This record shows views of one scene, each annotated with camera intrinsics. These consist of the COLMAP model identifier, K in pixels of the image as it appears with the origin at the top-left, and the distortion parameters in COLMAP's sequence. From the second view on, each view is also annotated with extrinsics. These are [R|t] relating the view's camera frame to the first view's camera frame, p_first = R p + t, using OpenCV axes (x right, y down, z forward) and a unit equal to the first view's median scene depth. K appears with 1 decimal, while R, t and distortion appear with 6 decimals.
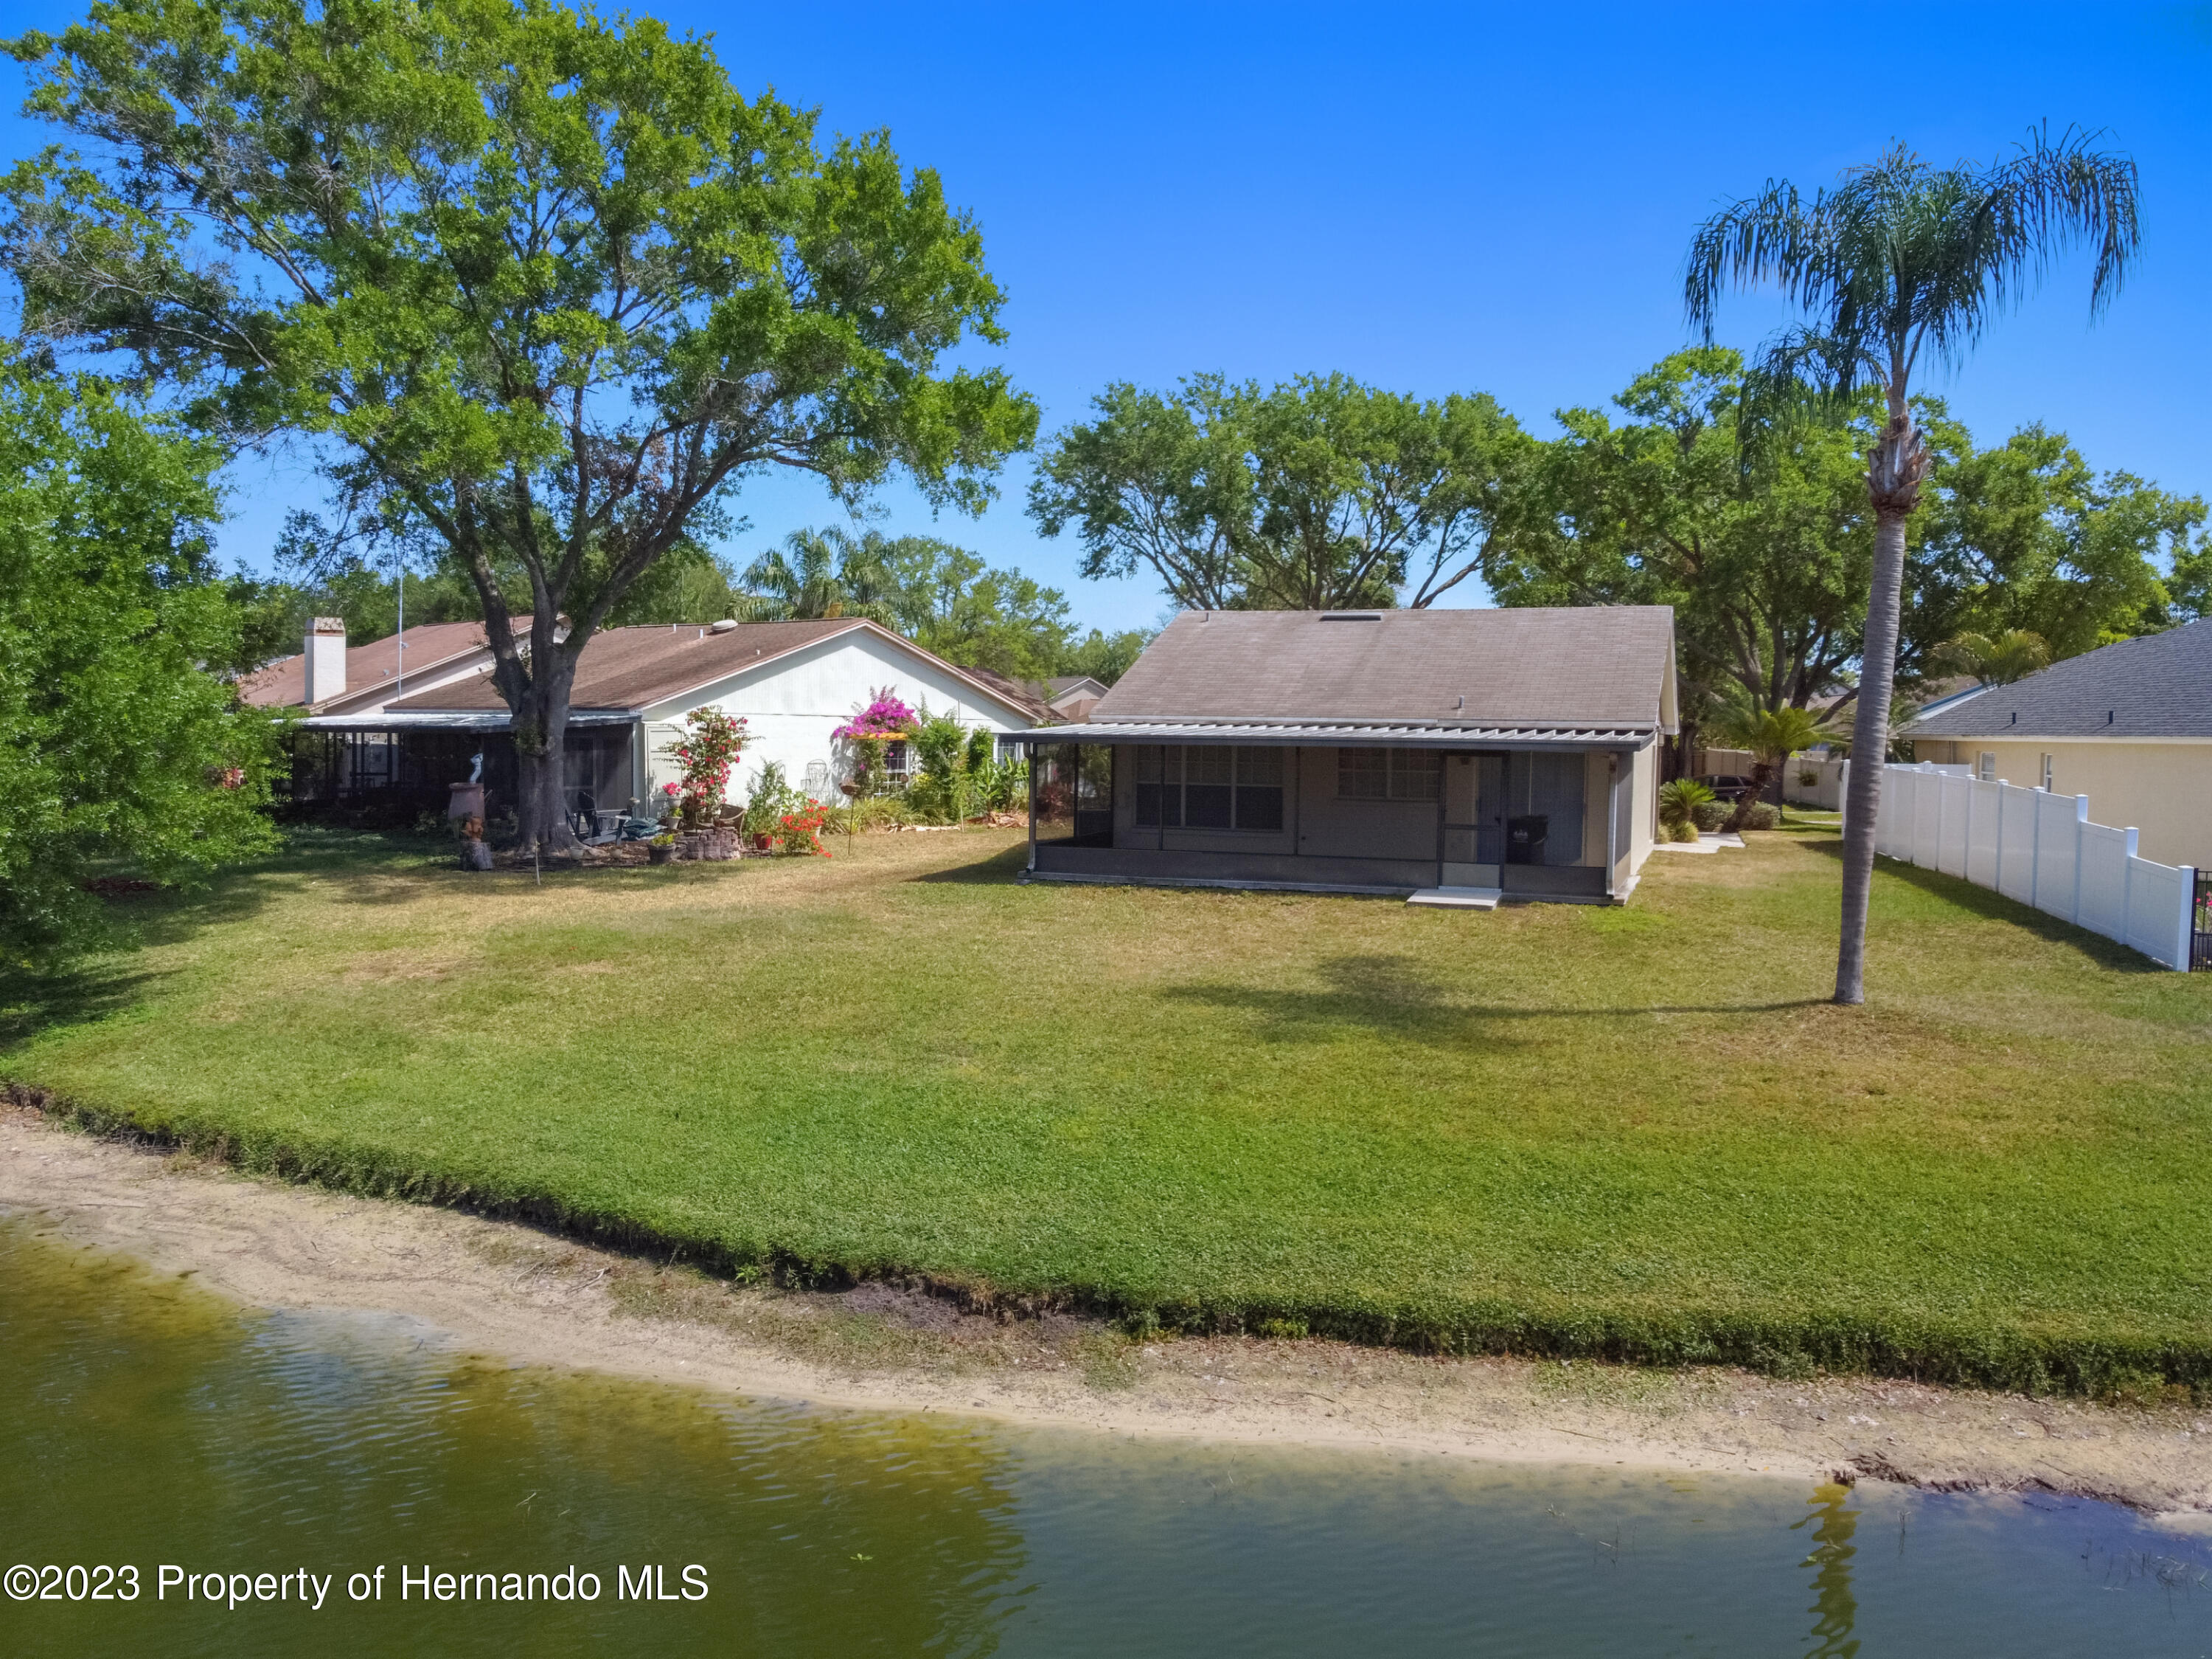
lens RADIAL K [[1672.0, 0, 1102.8], [0, 1672.0, 822.1], [0, 0, 1]] dist [-0.007938, -0.007195]
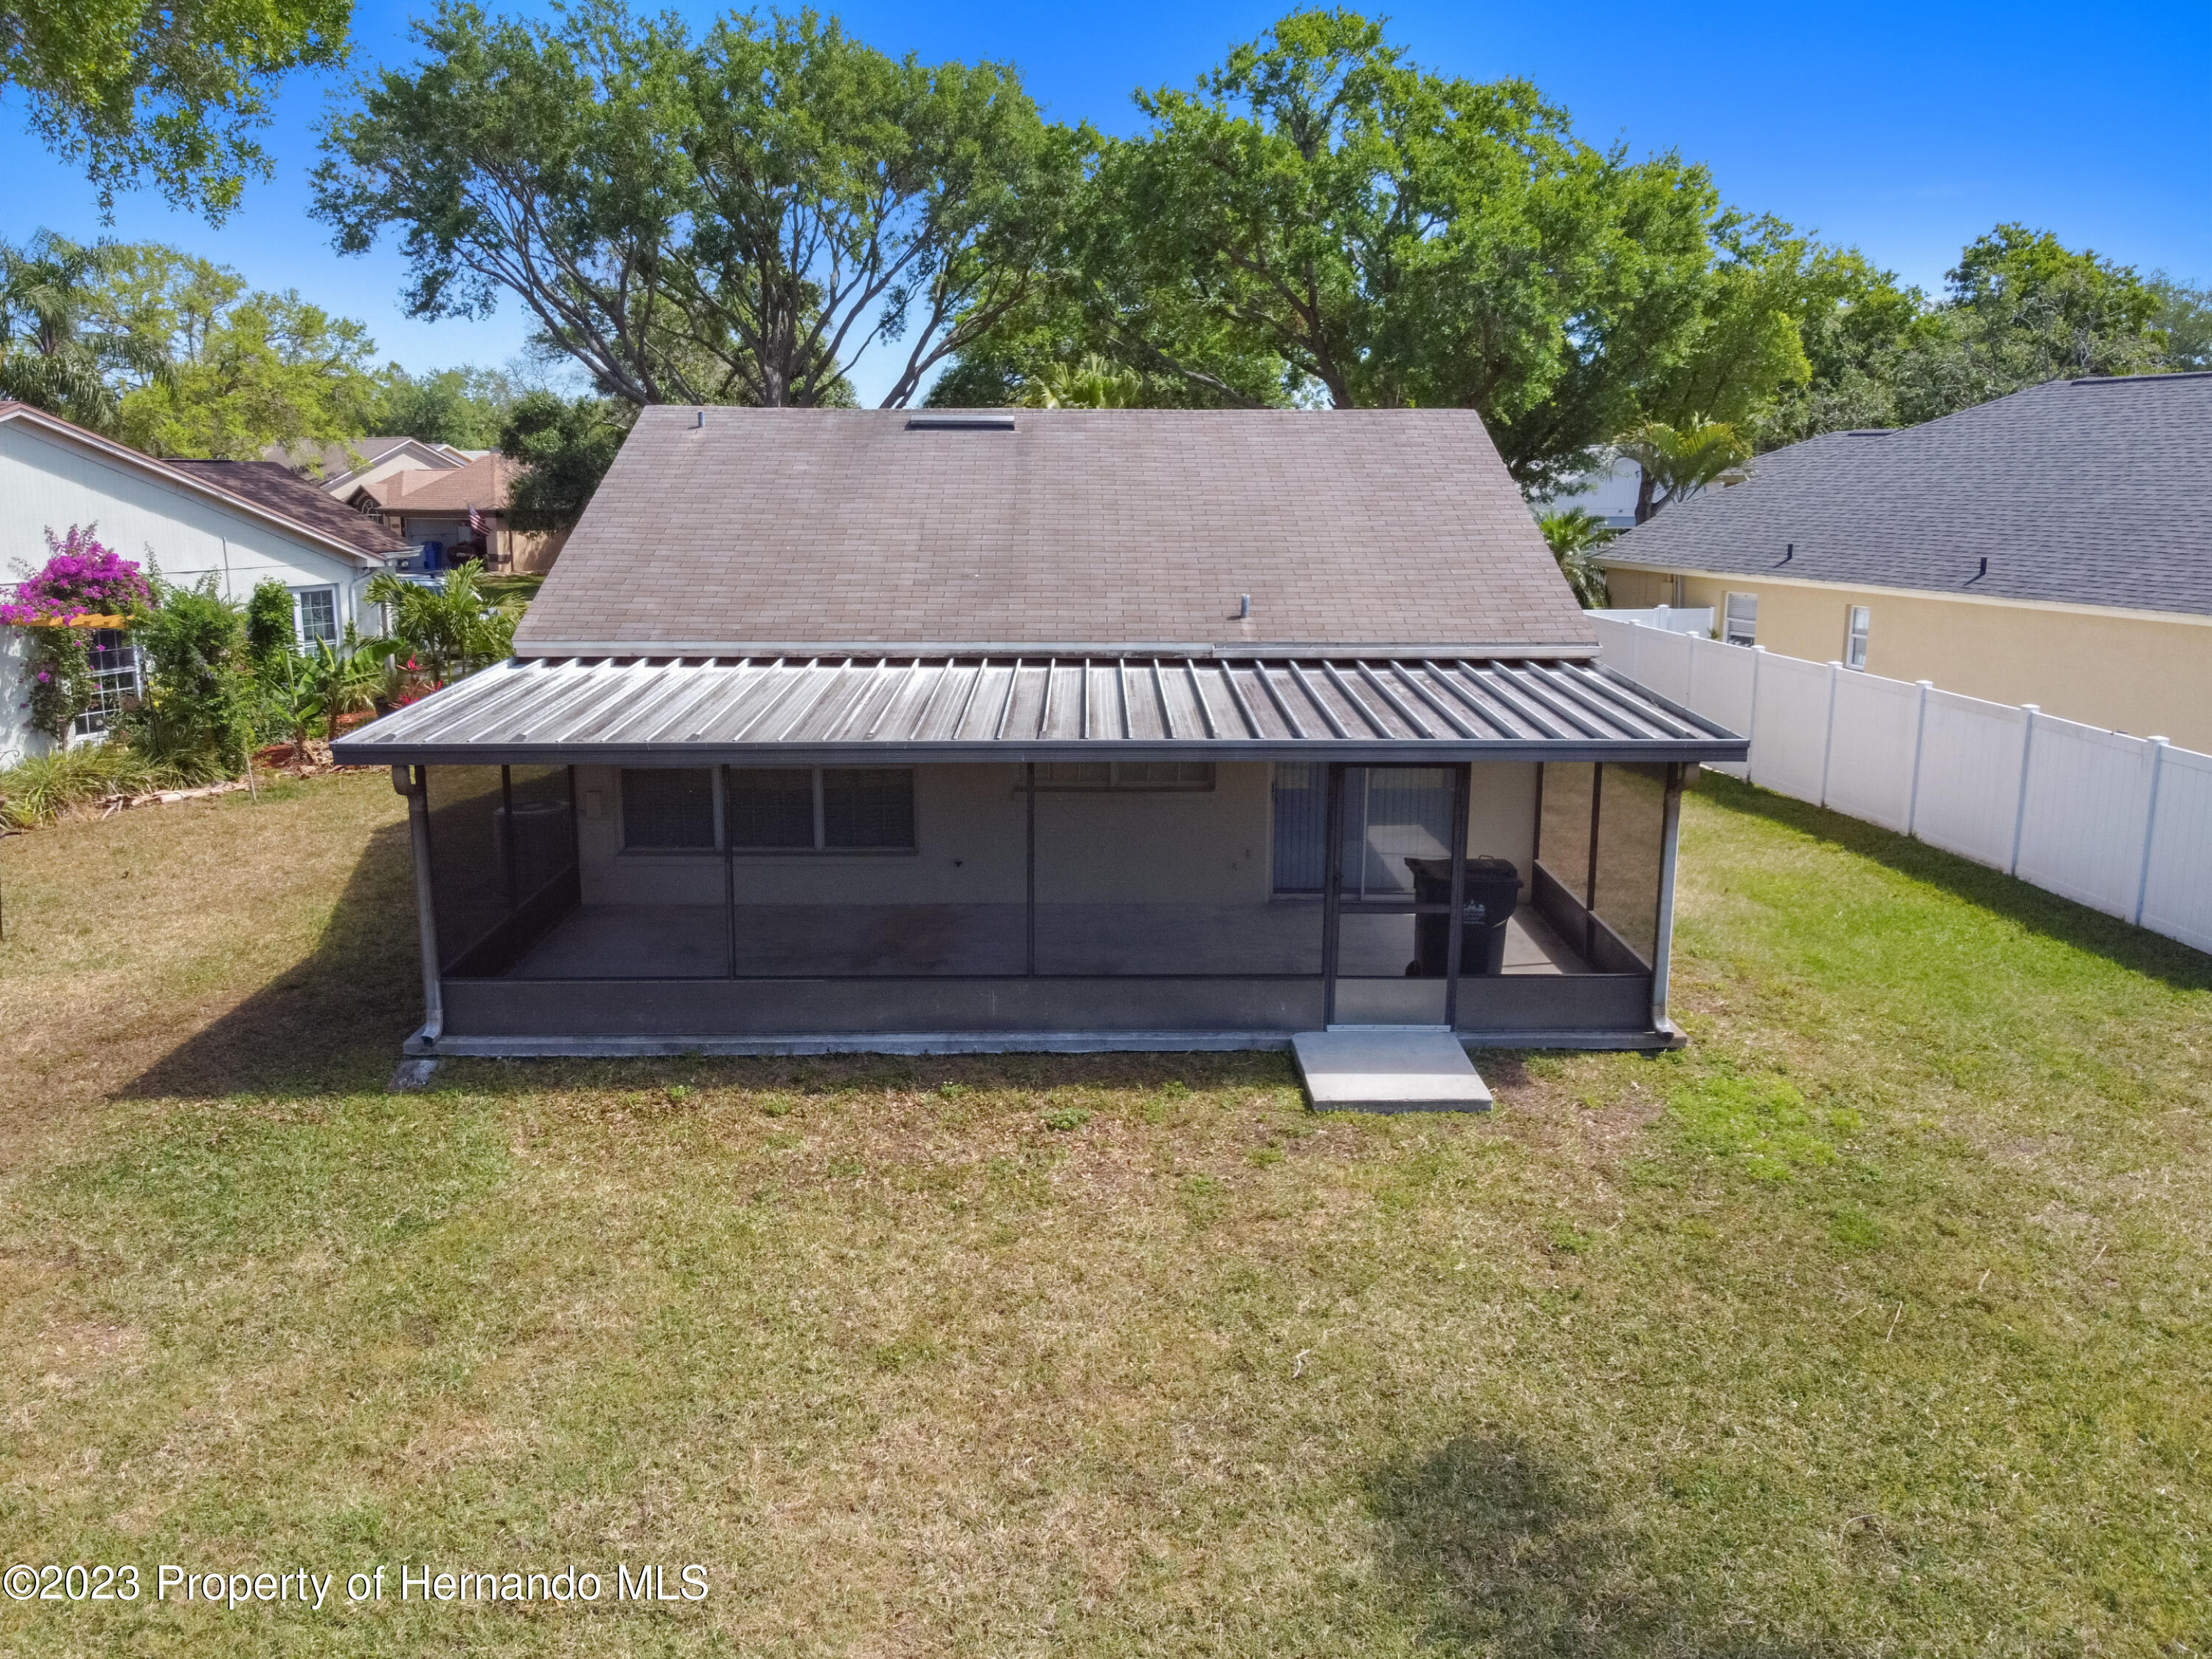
lens RADIAL K [[1731.7, 0, 1101.7], [0, 1731.7, 824.3], [0, 0, 1]] dist [-0.009736, -0.005380]
pose [[0.930957, -0.083517, 0.355449, -0.040161], [0.030134, 0.987742, 0.153159, -0.103035], [-0.363883, -0.131873, 0.922062, 0.561872]]
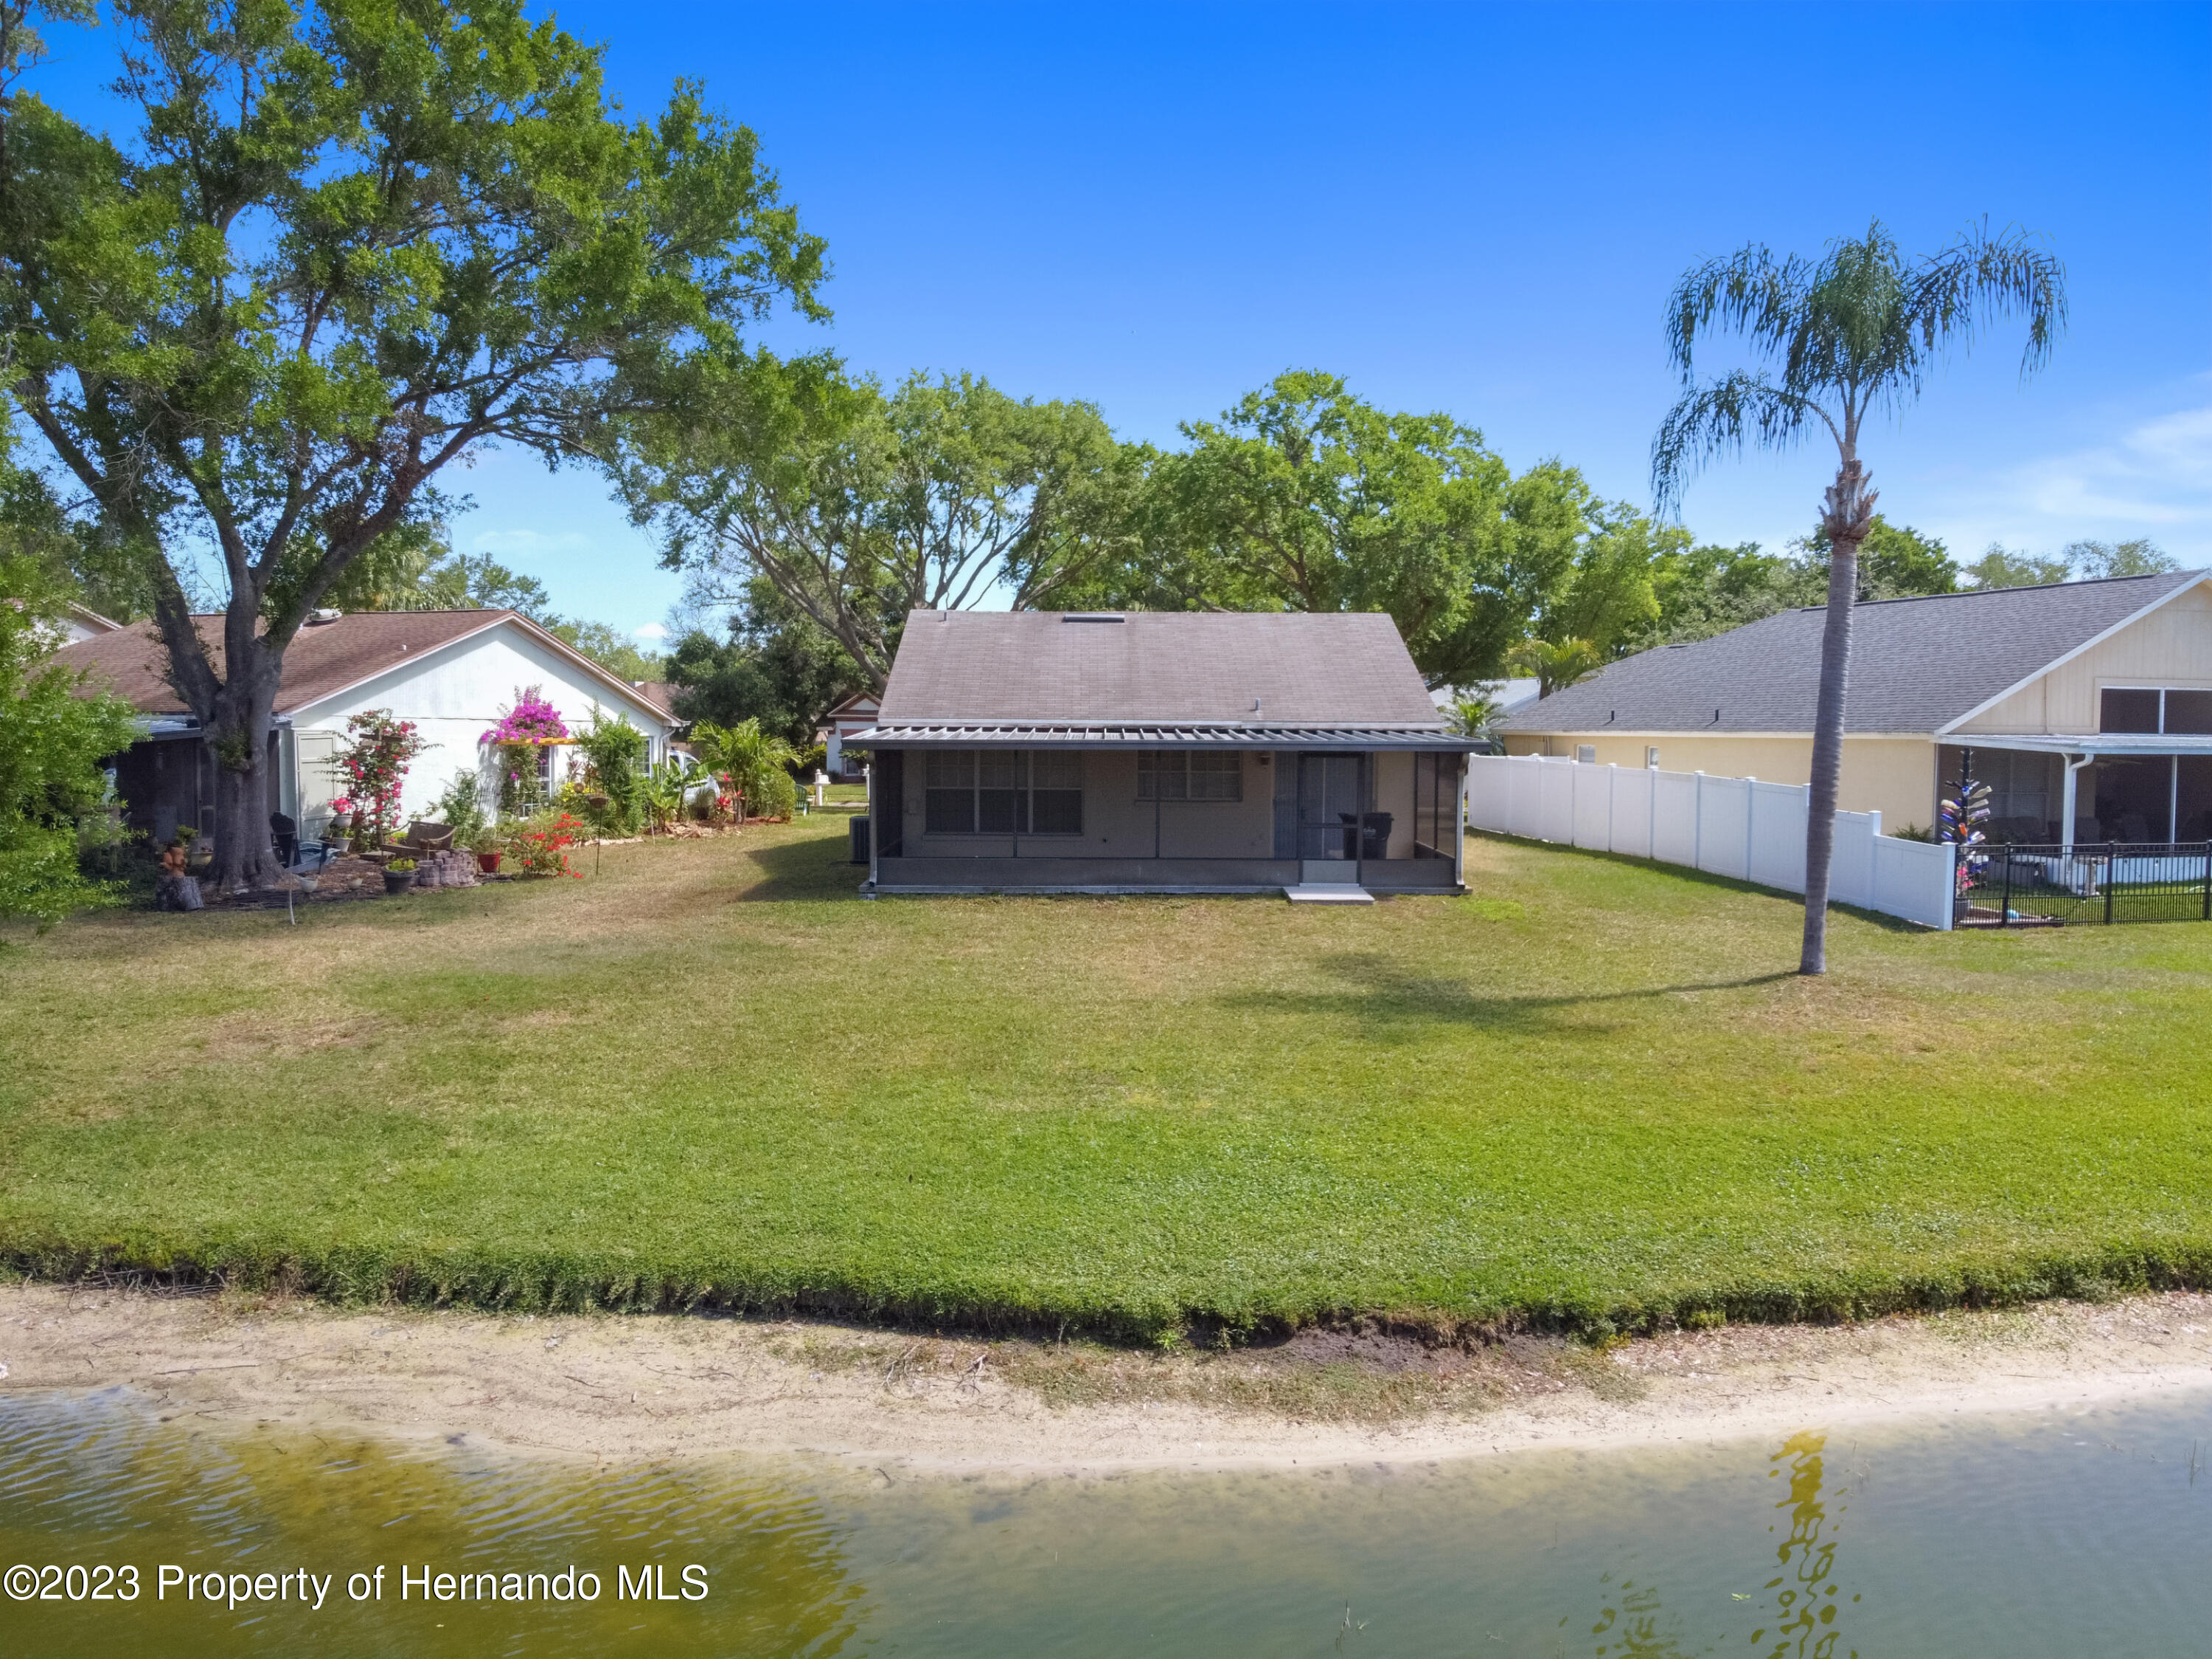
lens RADIAL K [[1674.7, 0, 1102.5], [0, 1674.7, 822.2], [0, 0, 1]] dist [-0.013167, 0.000016]
pose [[0.933941, -0.027029, 0.356405, -0.283548], [0.025855, 0.999633, 0.008059, -0.011289], [-0.356492, 0.001689, 0.934297, 0.076393]]
